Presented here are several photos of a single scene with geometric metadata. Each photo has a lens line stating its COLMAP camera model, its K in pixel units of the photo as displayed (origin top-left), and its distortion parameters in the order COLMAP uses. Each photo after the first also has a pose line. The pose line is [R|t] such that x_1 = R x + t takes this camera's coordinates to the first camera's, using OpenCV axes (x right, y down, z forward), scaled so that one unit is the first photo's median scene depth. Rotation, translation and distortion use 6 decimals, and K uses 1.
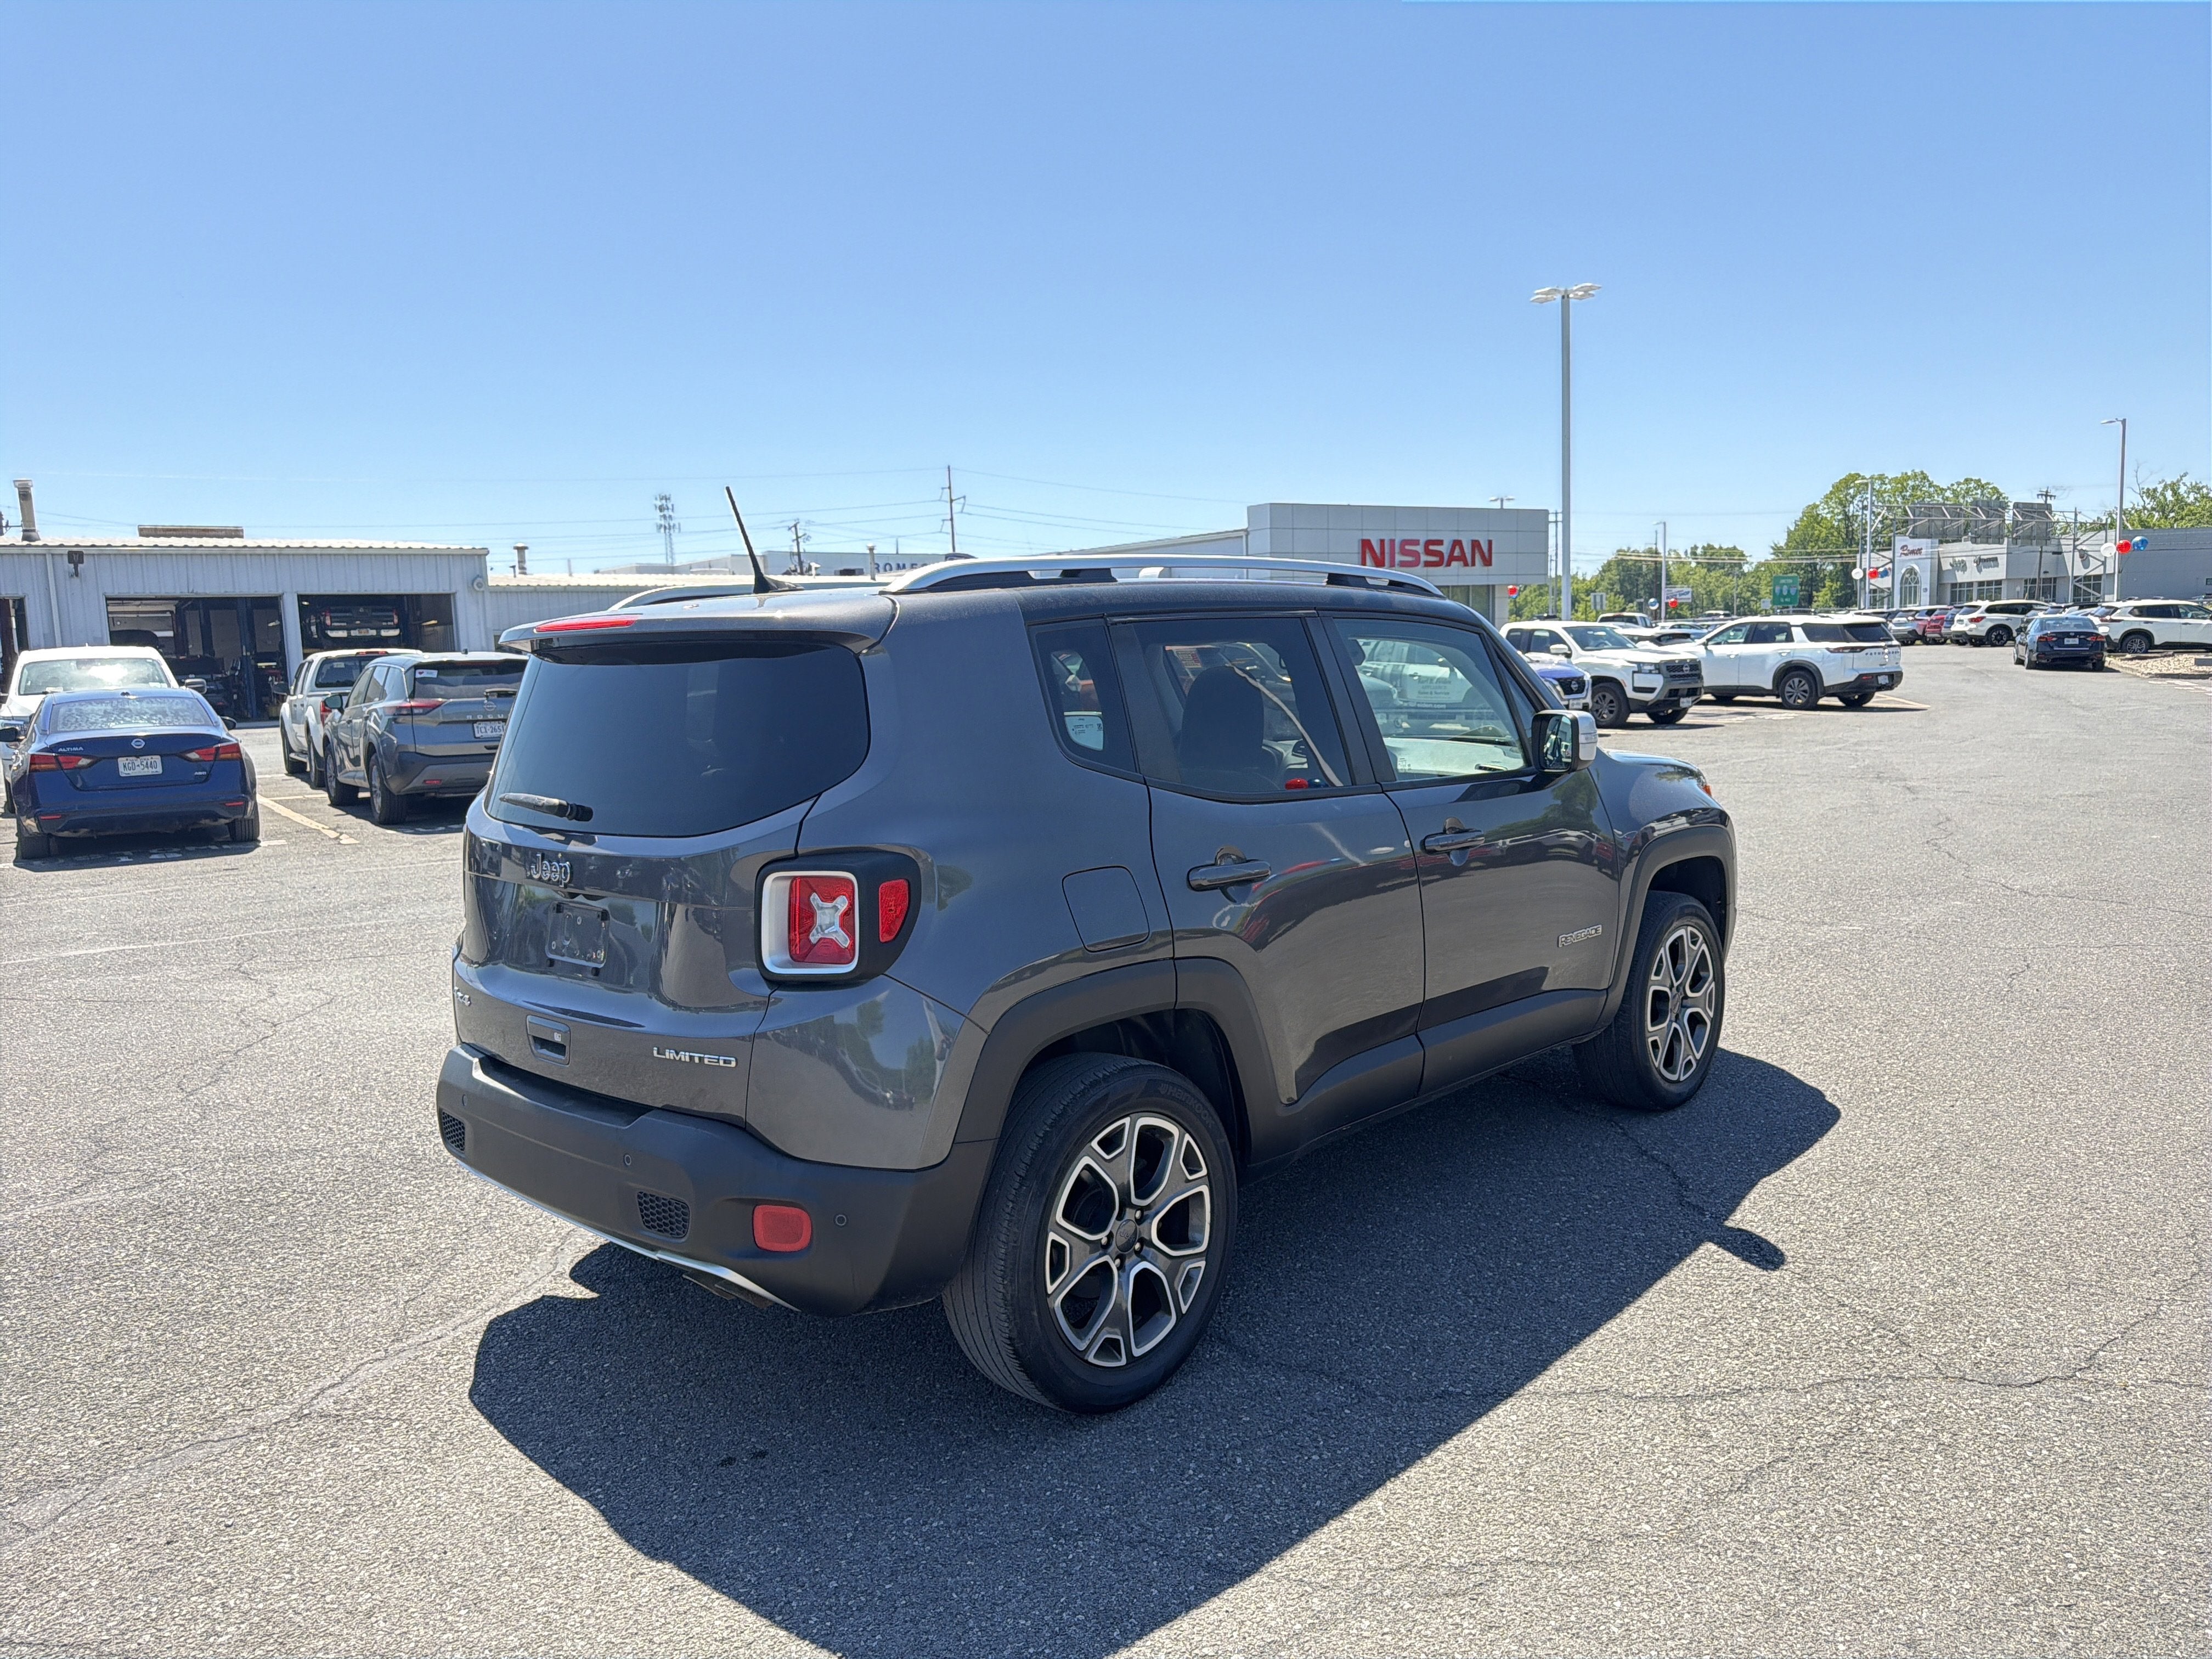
lens RADIAL K [[1613.5, 0, 1121.9], [0, 1613.5, 835.3], [0, 0, 1]] dist [0.049425, -0.074300]
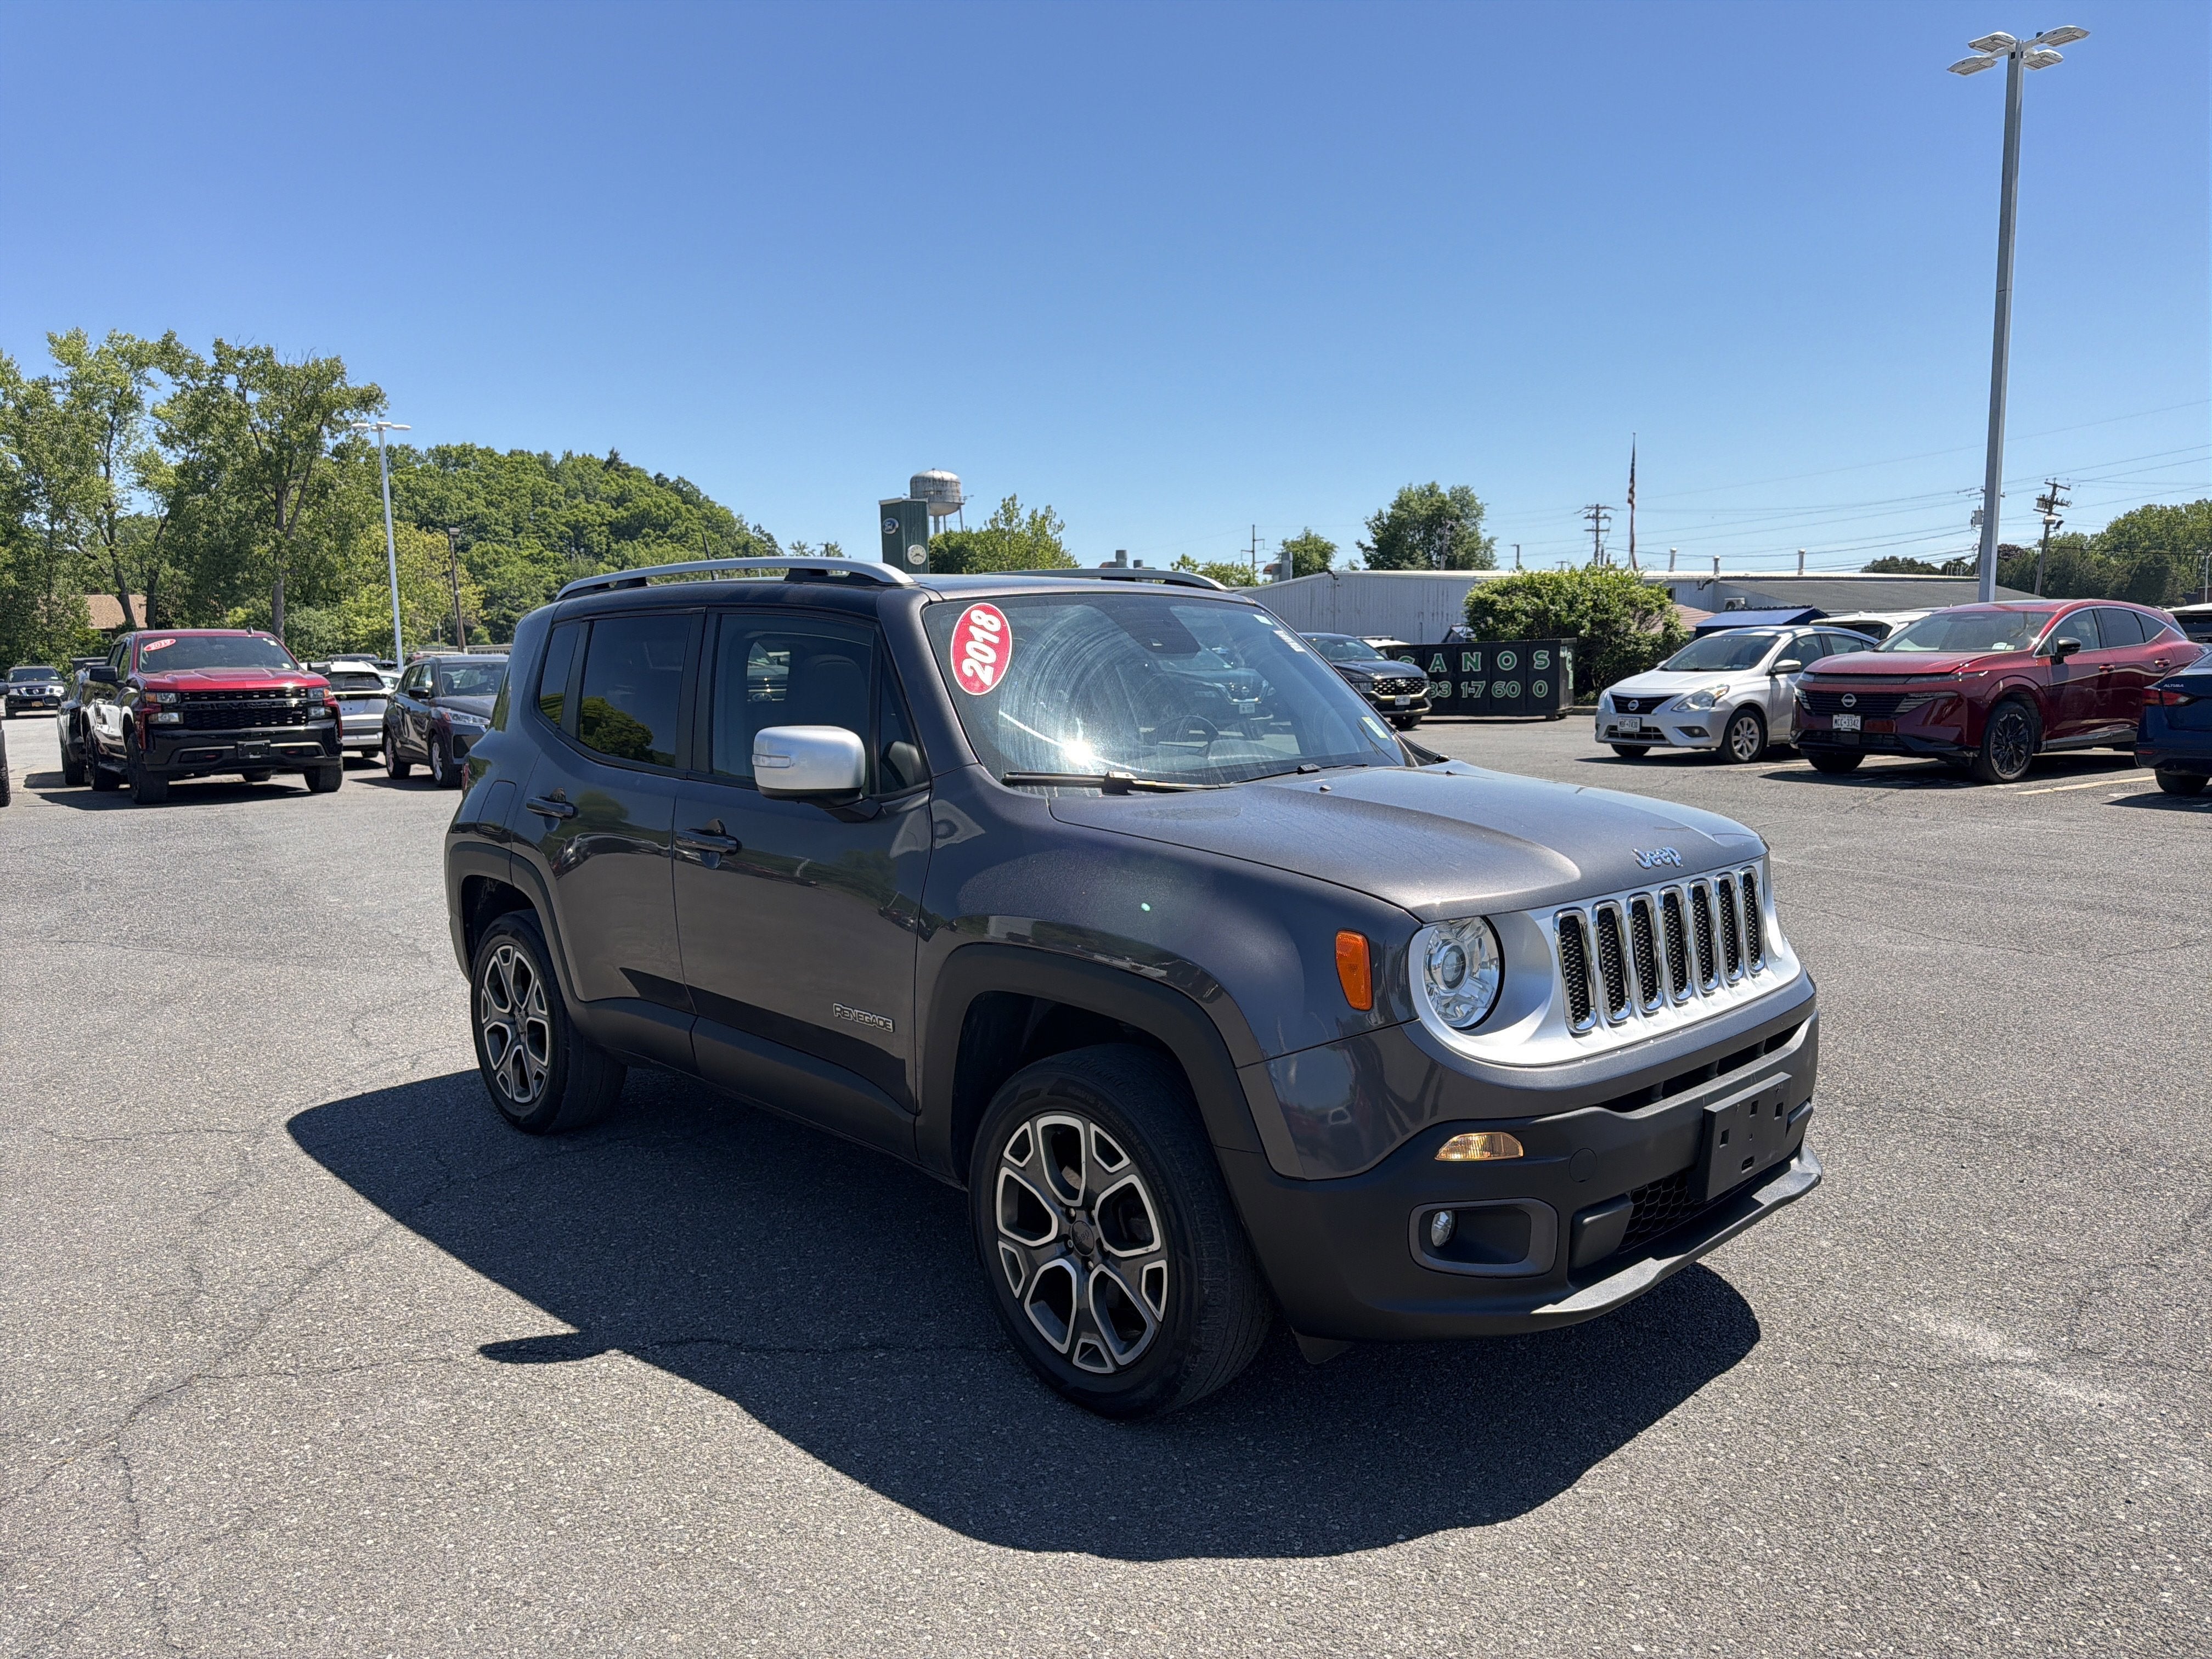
lens RADIAL K [[1575.3, 0, 1044.1], [0, 1575.3, 861.2], [0, 0, 1]] dist [-0.000038, 0.001080]
pose [[-0.100944, 0.164348, -0.981224, 1.322454], [-0.087511, 0.980972, 0.173309, -0.196521], [0.991036, 0.103362, -0.084641, 1.514854]]
